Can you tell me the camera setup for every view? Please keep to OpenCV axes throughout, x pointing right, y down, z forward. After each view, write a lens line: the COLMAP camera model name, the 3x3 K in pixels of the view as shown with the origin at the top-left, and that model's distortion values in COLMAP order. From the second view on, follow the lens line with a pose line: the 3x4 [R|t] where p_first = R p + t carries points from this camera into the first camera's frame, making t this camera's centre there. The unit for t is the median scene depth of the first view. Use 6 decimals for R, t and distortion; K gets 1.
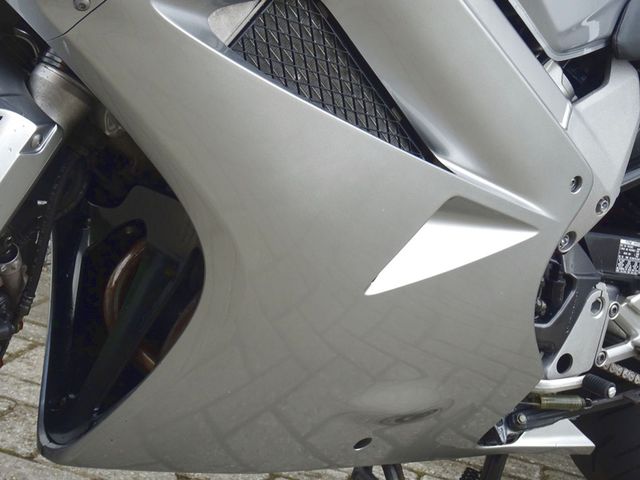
lens RADIAL K [[1303.1, 0, 320.0], [0, 1303.1, 240.0], [0, 0, 1]] dist [-0.489832, 3.923213]
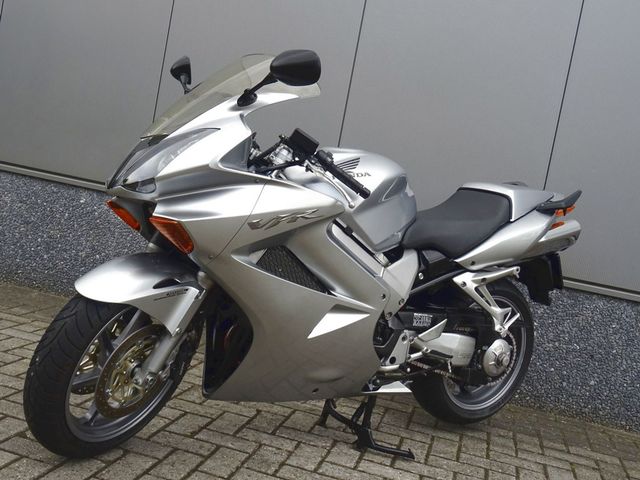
lens RADIAL K [[744.2, 0, 320.0], [0, 744.2, 240.0], [0, 0, 1]] dist [-0.005240, 0.000740]
pose [[0.997345, -0.044268, -0.057822, 0.142965], [0.039234, 0.995569, -0.085460, -0.030048], [0.061349, 0.082965, 0.994662, -0.619265]]
